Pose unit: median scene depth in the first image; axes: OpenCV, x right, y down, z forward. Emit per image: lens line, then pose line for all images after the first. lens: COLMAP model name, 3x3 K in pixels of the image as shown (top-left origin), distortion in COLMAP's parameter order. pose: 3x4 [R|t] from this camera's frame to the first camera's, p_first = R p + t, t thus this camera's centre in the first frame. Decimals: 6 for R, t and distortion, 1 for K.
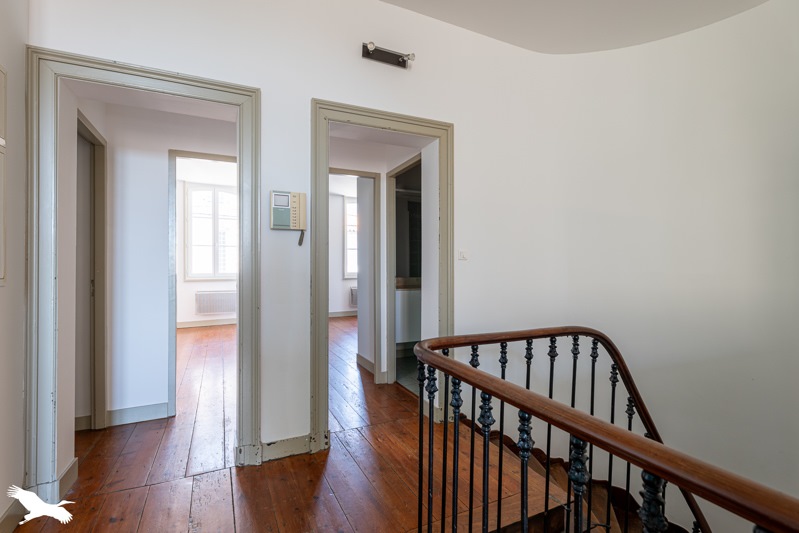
lens RADIAL K [[387.0, 0, 399.5], [0, 387.0, 266.5], [0, 0, 1]] dist [0.000420, 0.000027]
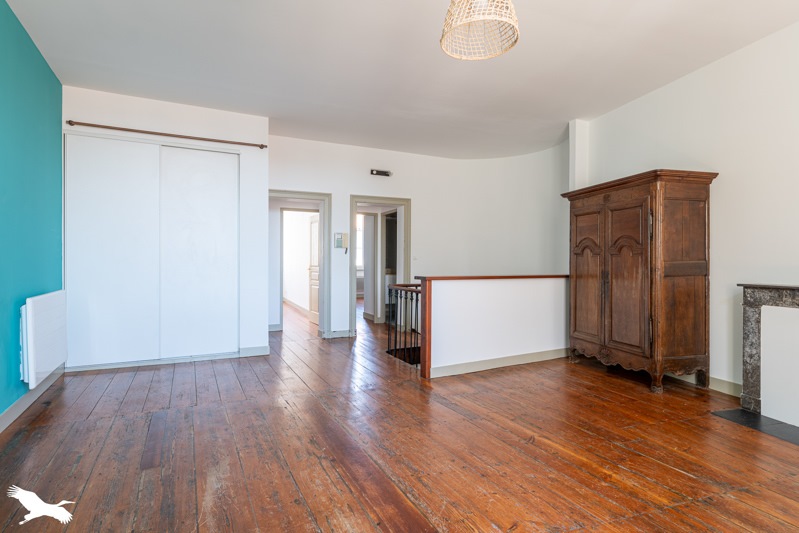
lens RADIAL K [[412.5, 0, 399.5], [0, 412.5, 266.5], [0, 0, 1]] dist [-0.000005, -0.000001]
pose [[0.999921, 0.006388, 0.010800, 0.045944], [-0.006533, 0.999888, 0.013472, -0.008484], [-0.010713, -0.013542, 0.999851, -1.271490]]
